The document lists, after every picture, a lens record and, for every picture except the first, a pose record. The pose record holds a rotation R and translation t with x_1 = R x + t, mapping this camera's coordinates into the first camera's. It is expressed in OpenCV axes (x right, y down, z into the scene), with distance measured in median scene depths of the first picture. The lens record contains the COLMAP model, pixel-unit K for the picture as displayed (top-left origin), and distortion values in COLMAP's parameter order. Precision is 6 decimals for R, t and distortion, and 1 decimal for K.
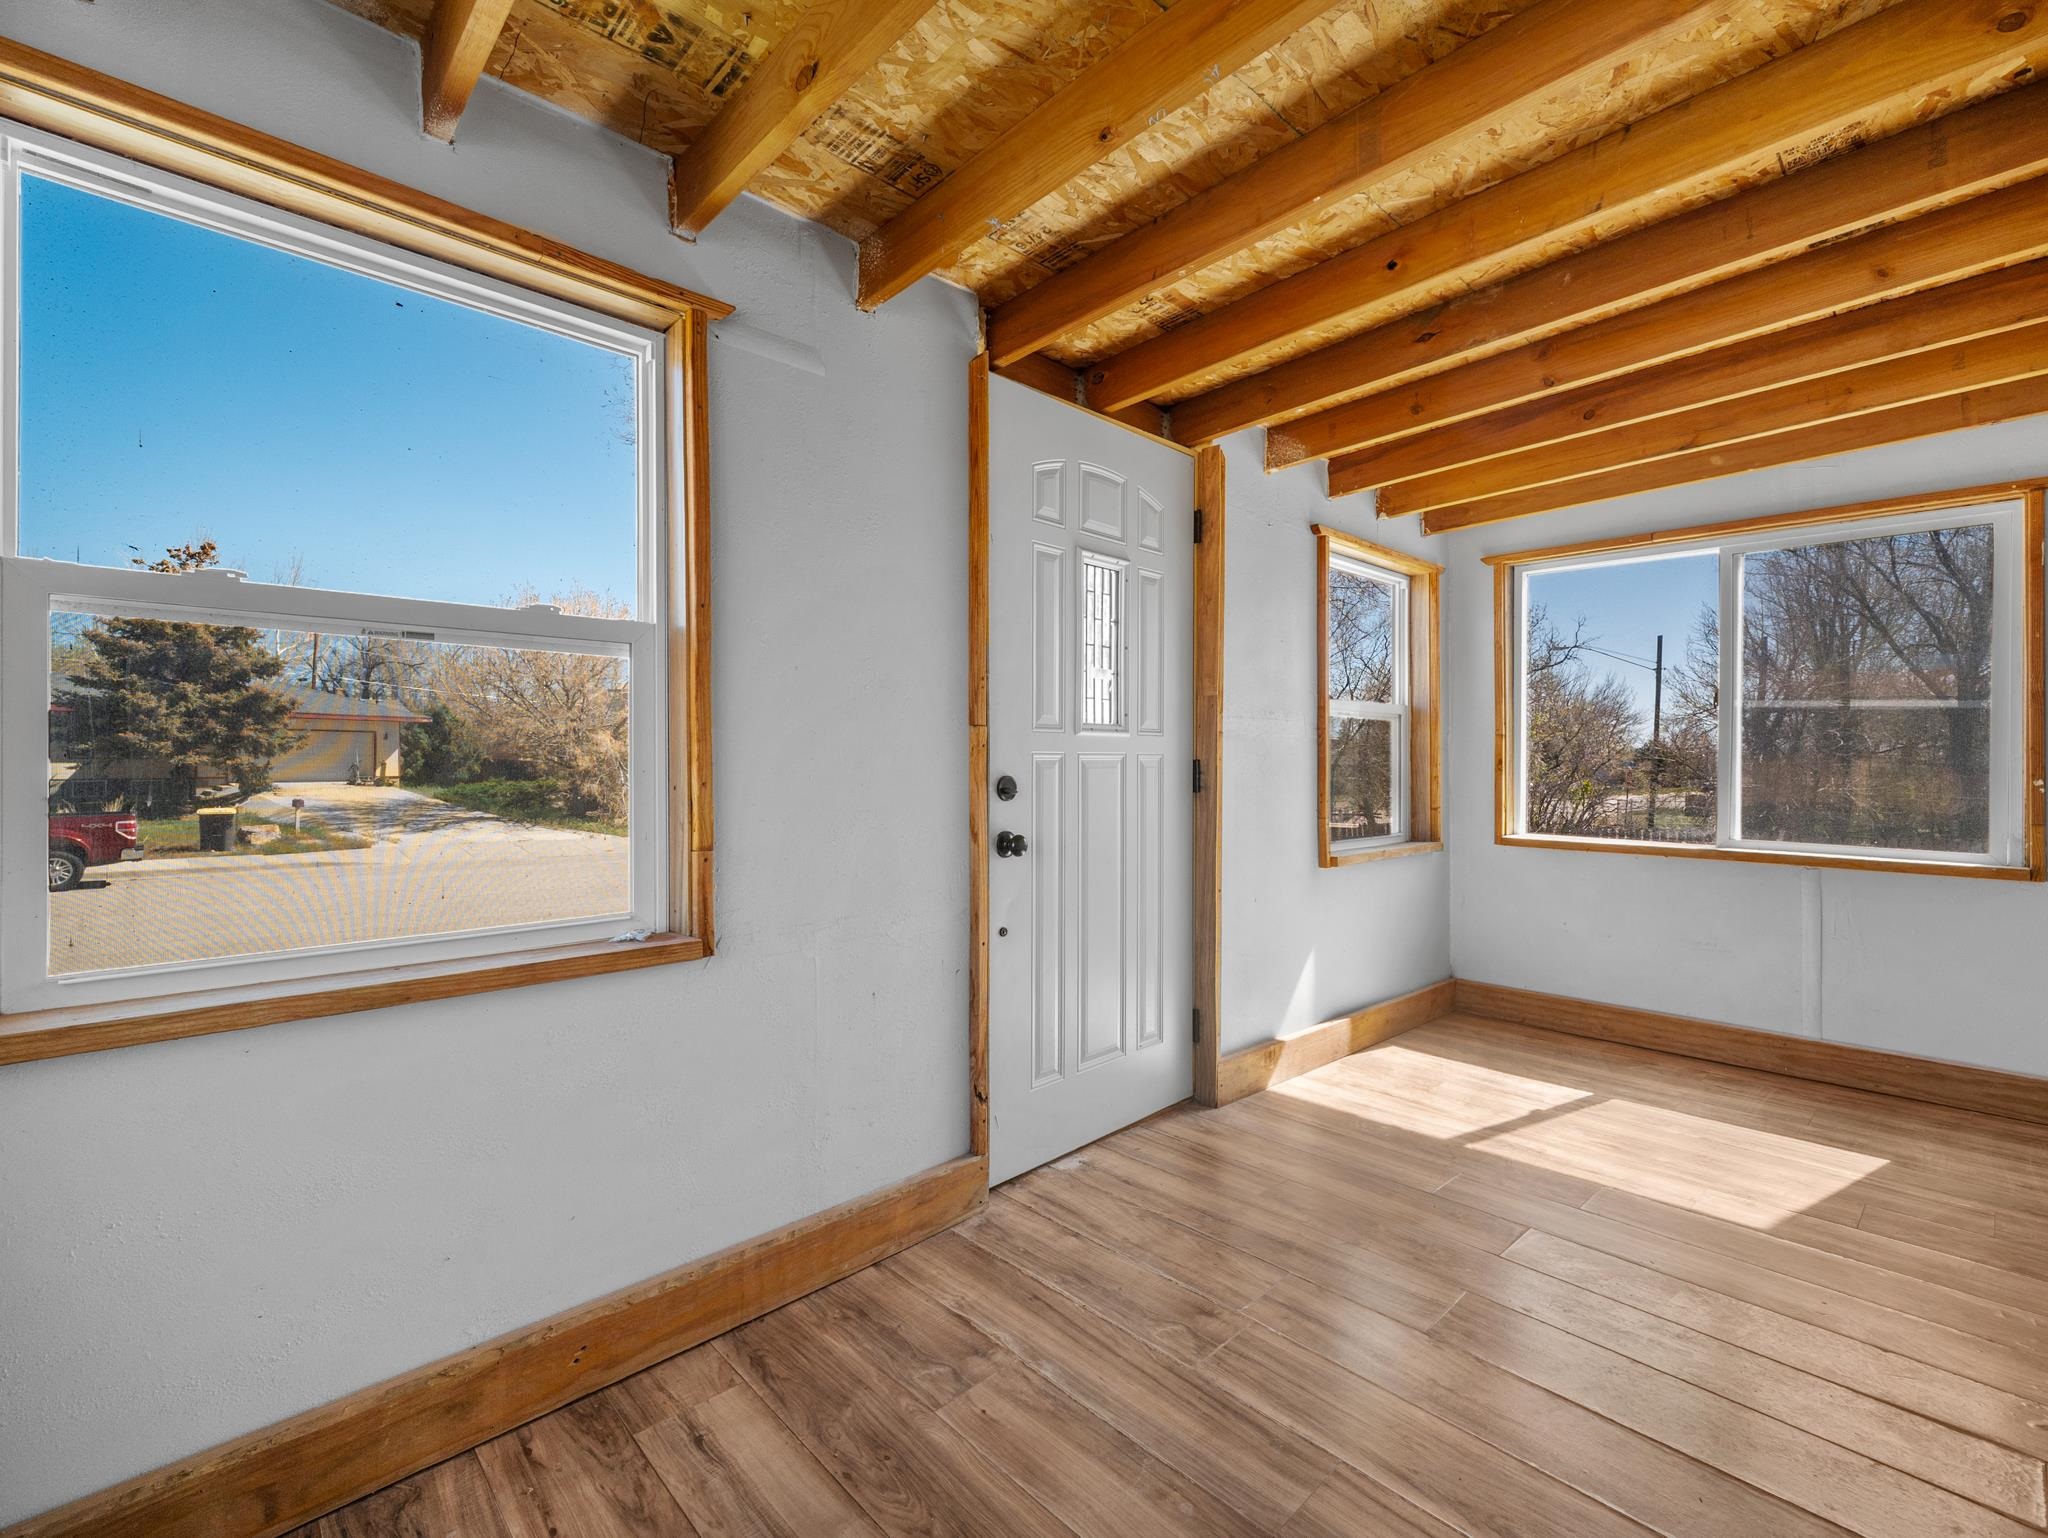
lens RADIAL K [[924.6, 0, 1030.0], [0, 924.6, 764.8], [0, 0, 1]] dist [0.003640, -0.000227]
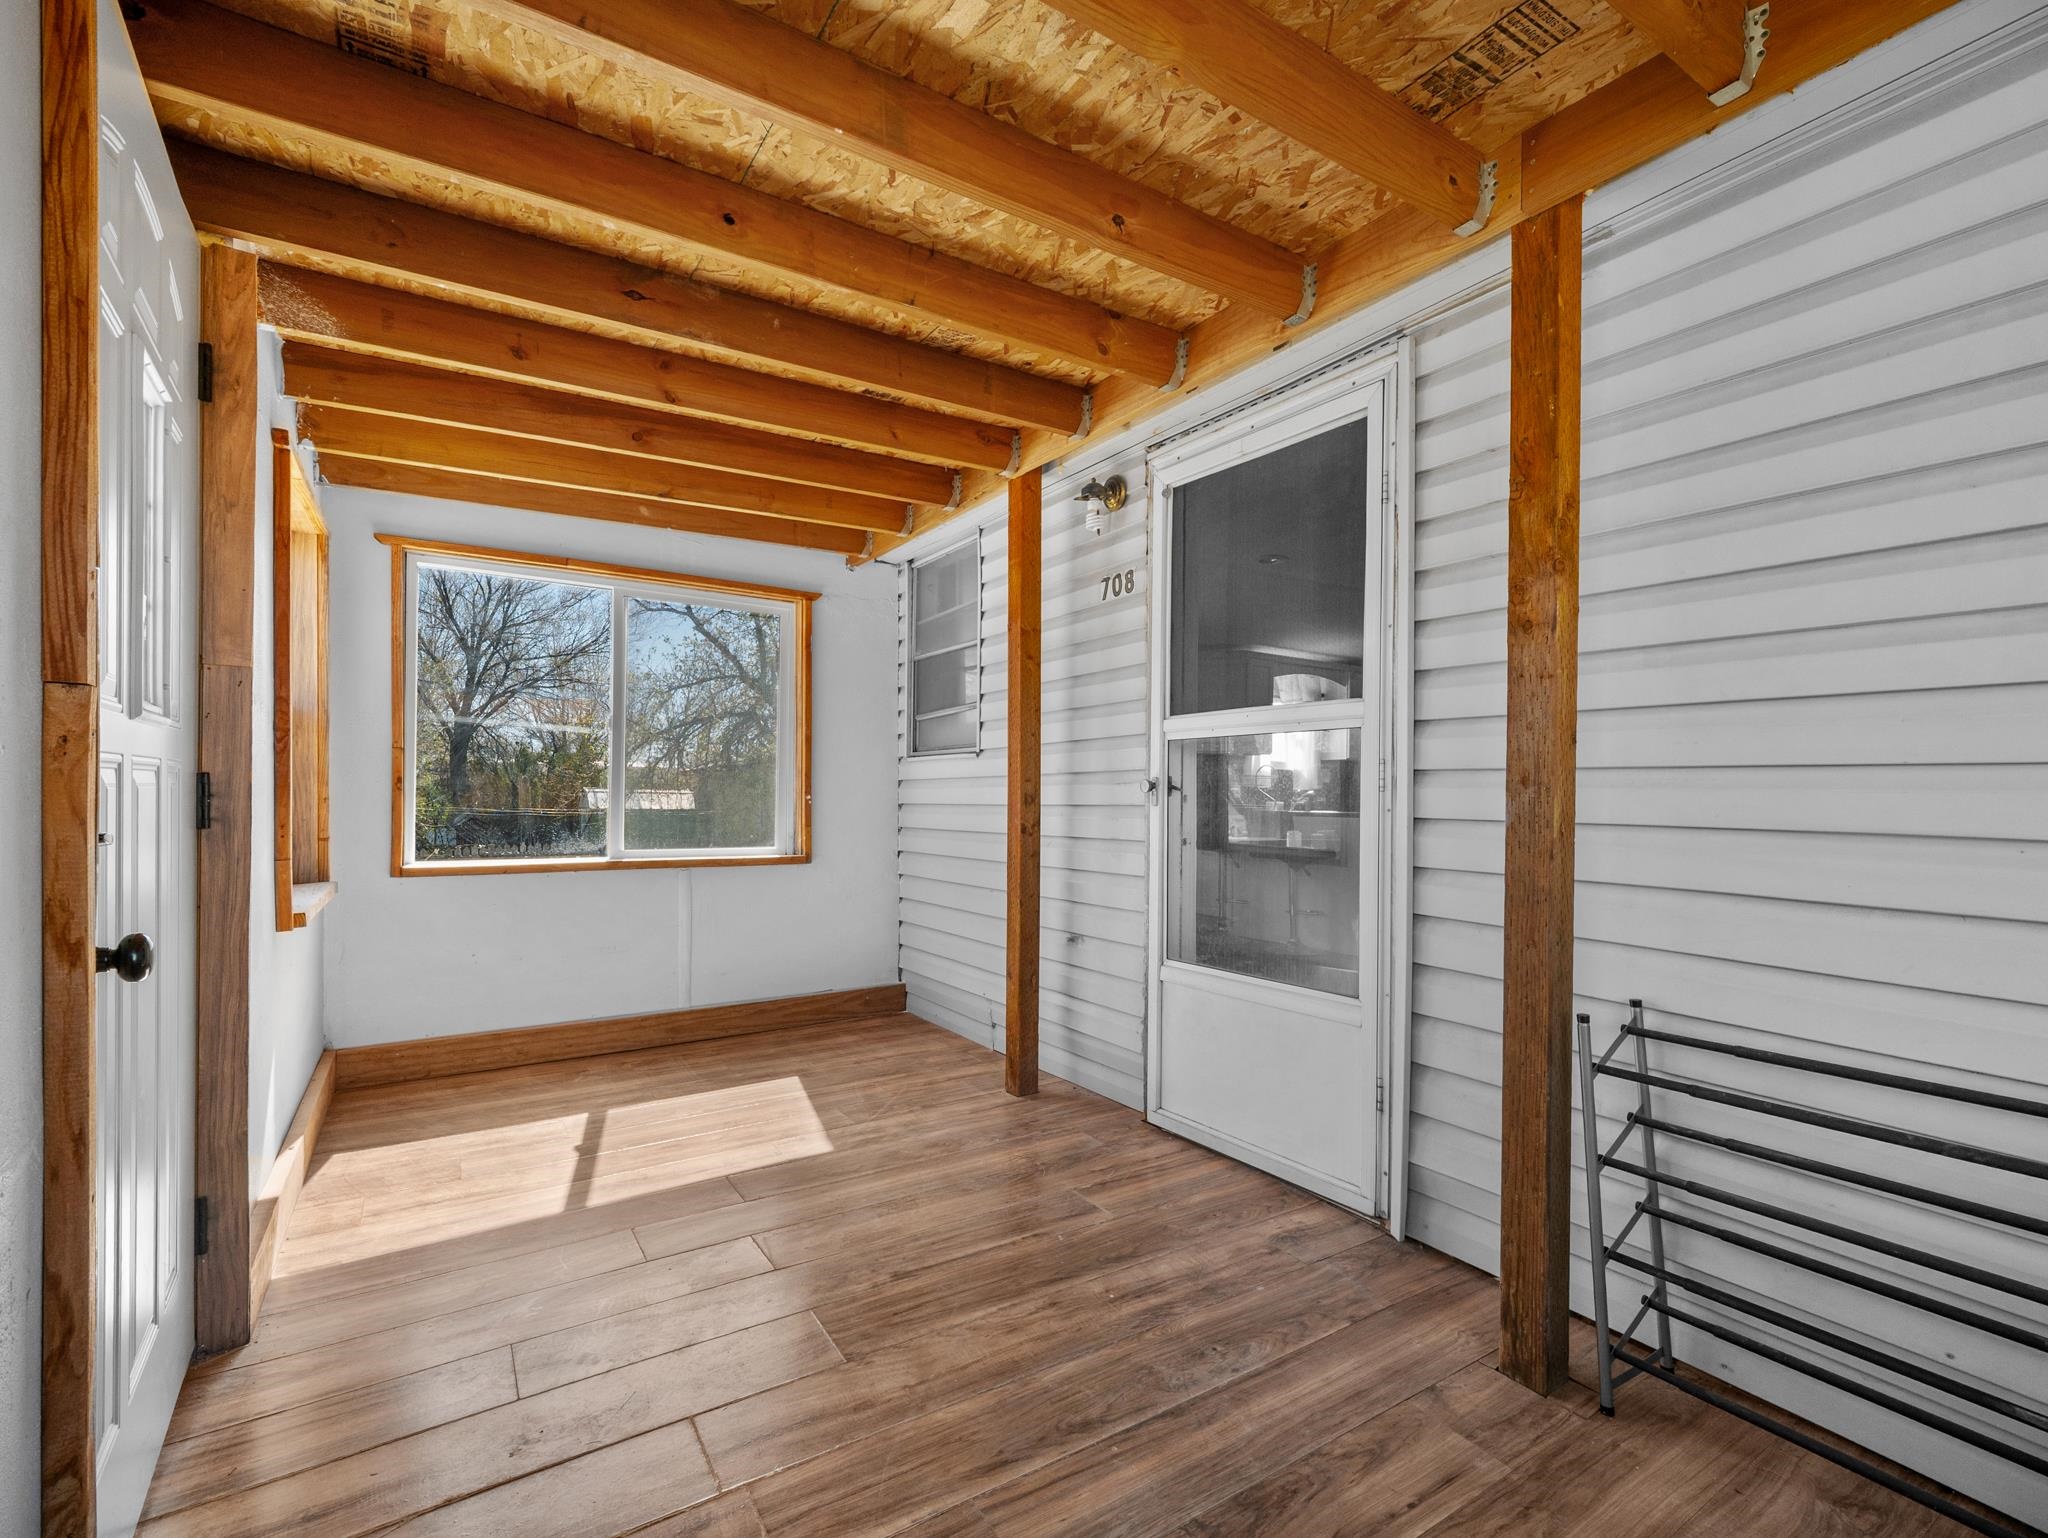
lens RADIAL K [[924.6, 0, 1011.9], [0, 924.6, 797.7], [0, 0, 1]] dist [0.003640, -0.000227]
pose [[0.187832, -0.010598, 0.982144, -0.294749], [-0.004286, 0.999923, 0.011609, 0.001676], [-0.982192, -0.006390, 0.187772, 0.382181]]
